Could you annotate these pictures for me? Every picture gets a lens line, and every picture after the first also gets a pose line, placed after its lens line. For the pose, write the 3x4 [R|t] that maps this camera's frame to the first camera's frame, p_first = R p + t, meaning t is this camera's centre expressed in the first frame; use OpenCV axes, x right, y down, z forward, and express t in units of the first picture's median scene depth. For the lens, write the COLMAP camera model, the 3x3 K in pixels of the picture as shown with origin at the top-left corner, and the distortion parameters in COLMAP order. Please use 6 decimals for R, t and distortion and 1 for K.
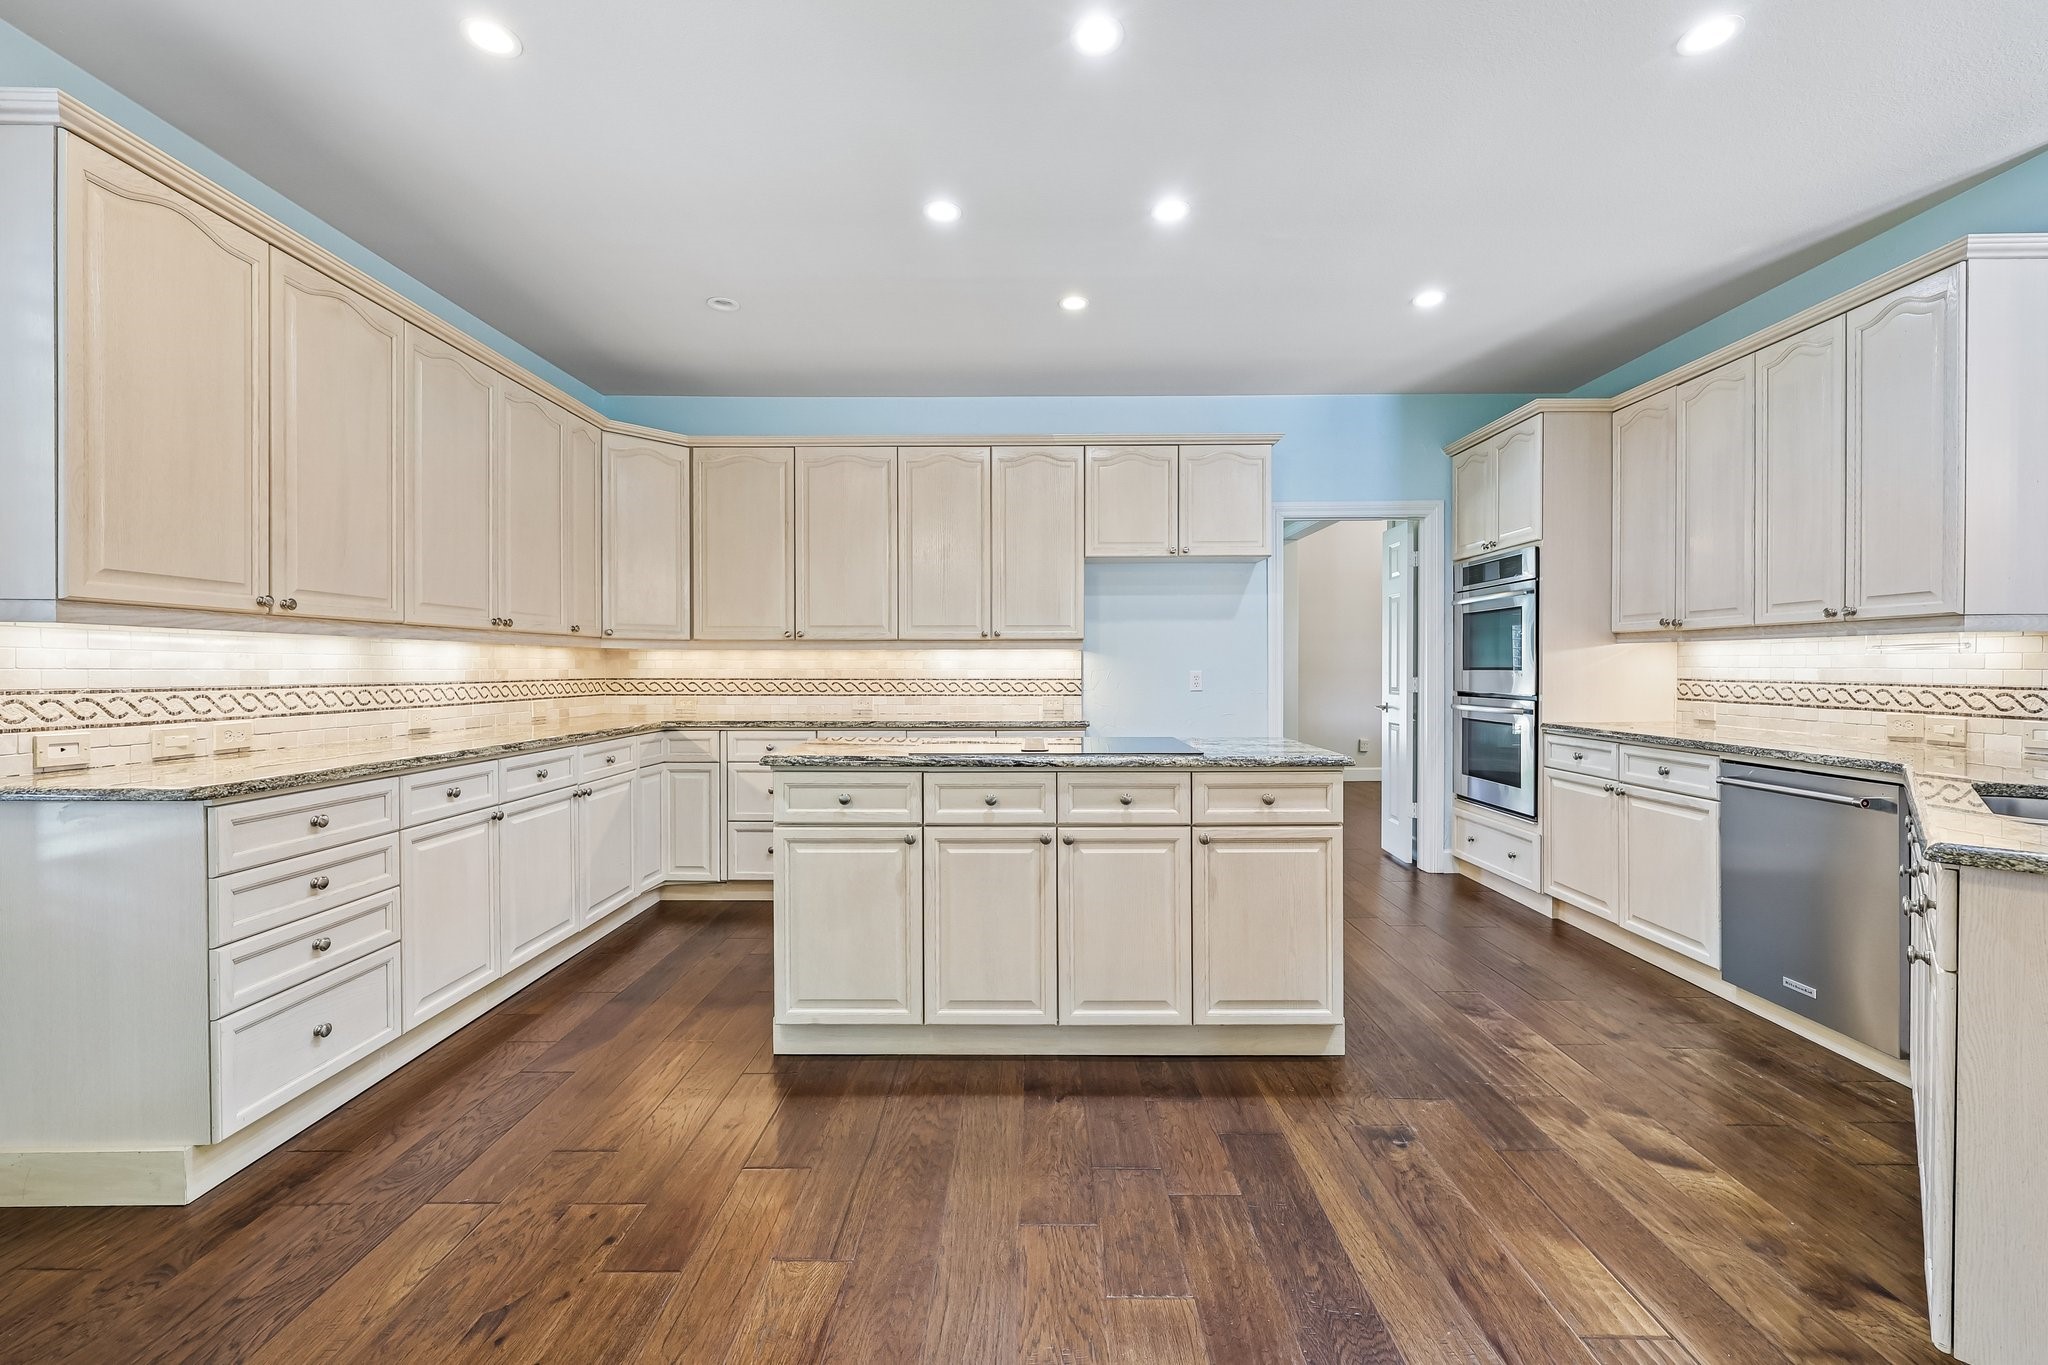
lens RADIAL K [[830.1, 0, 1004.9], [0, 830.1, 671.0], [0, 0, 1]] dist [-0.000172, -0.000029]
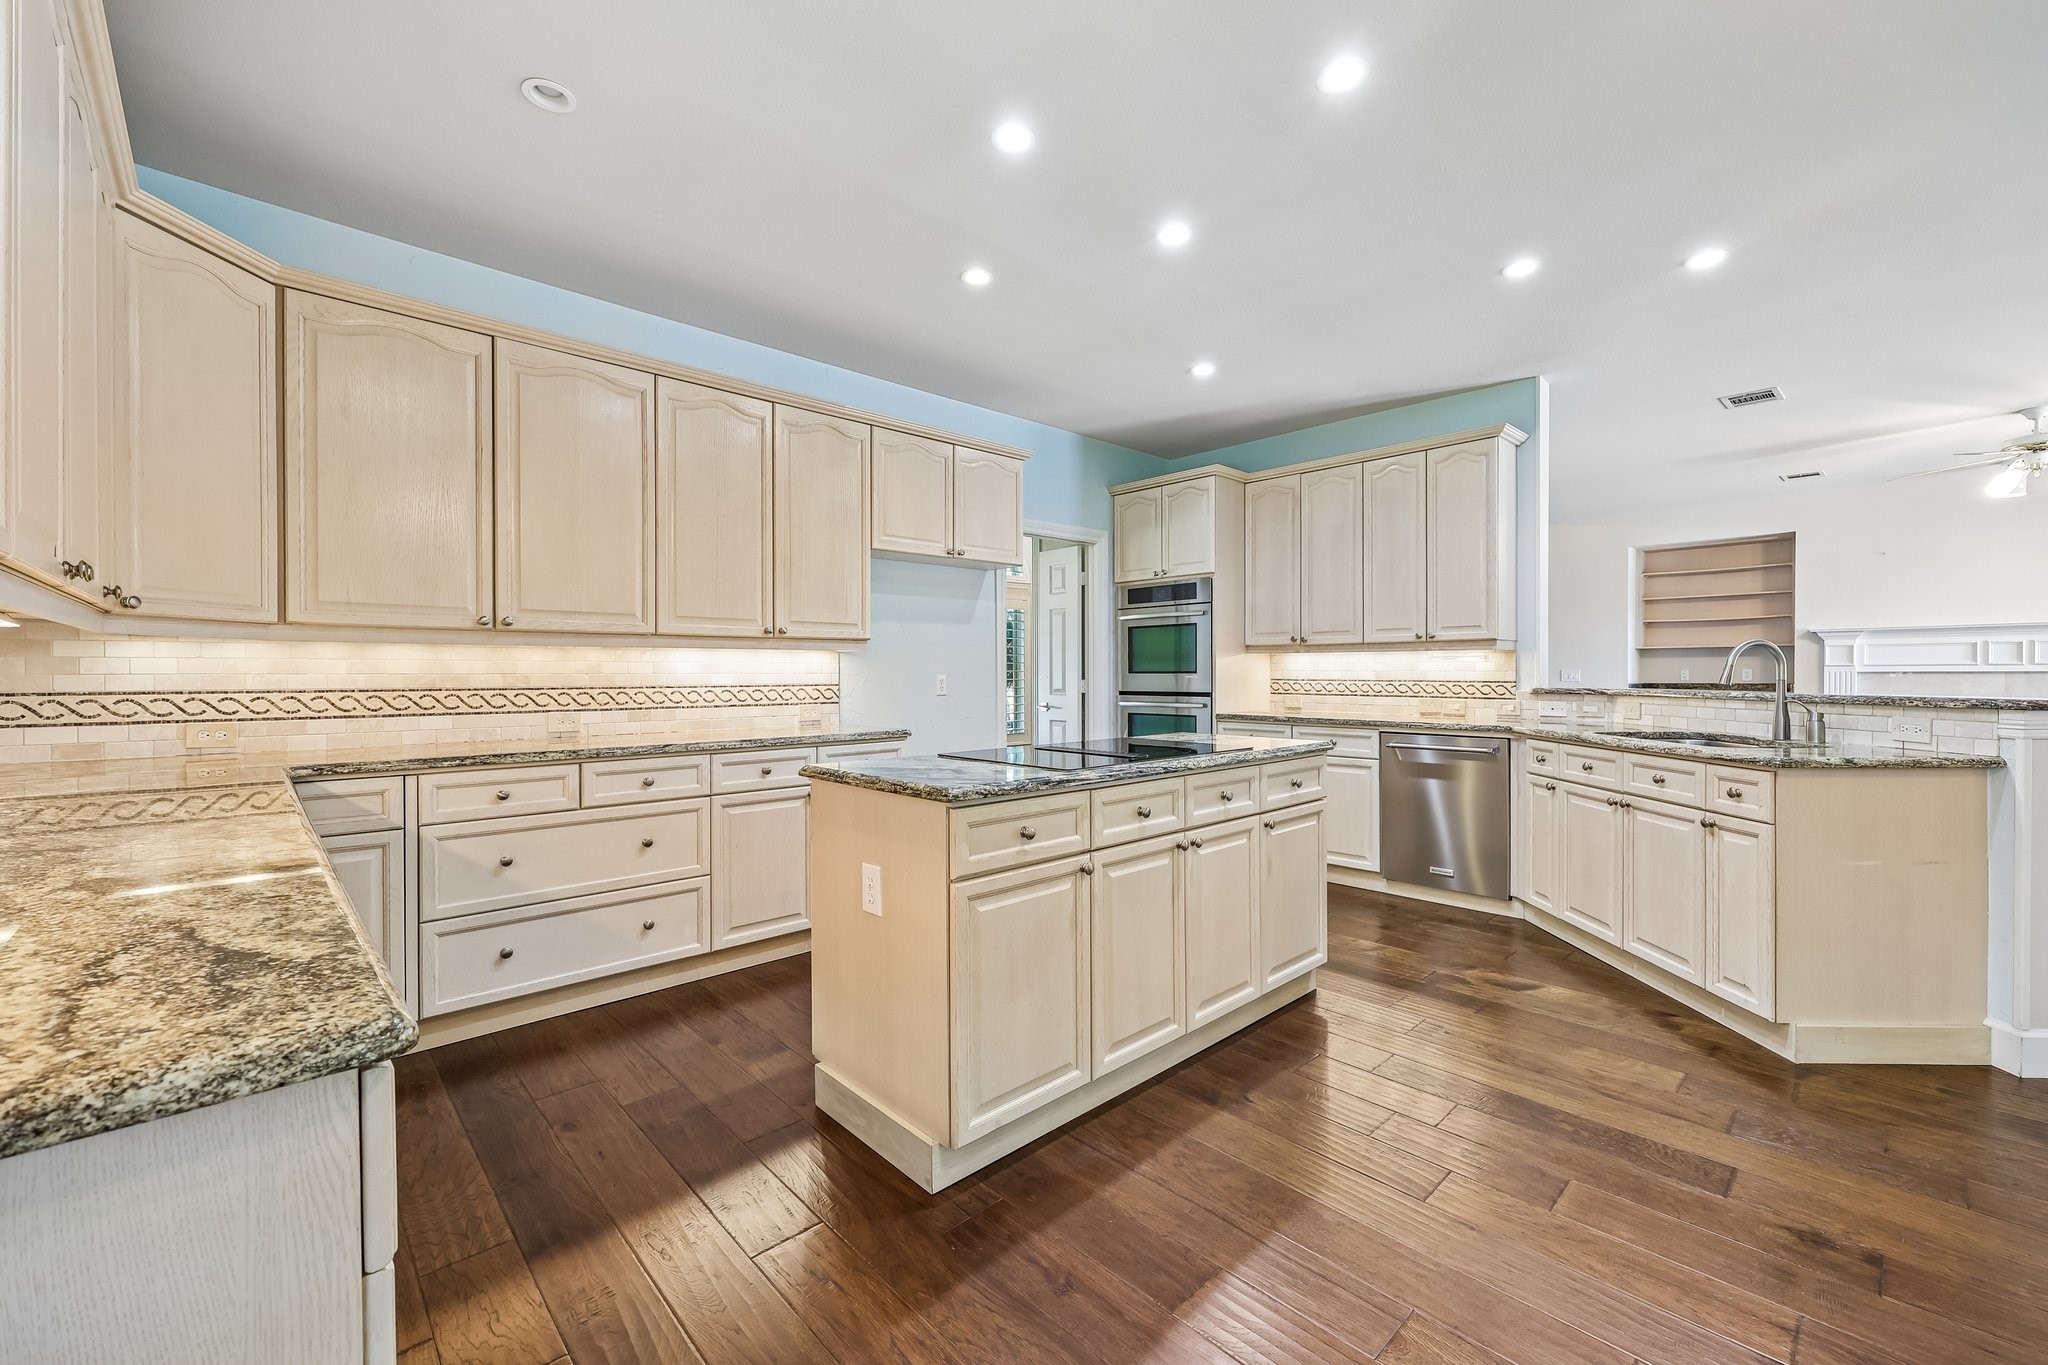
lens RADIAL K [[846.8, 0, 1002.3], [0, 846.8, 667.5], [0, 0, 1]] dist [0.000521, -0.000160]
pose [[0.712496, 0.003408, 0.701668, -0.592535], [0.005059, 0.999937, -0.009994, 0.002104], [-0.701658, 0.010671, 0.712434, 0.325503]]
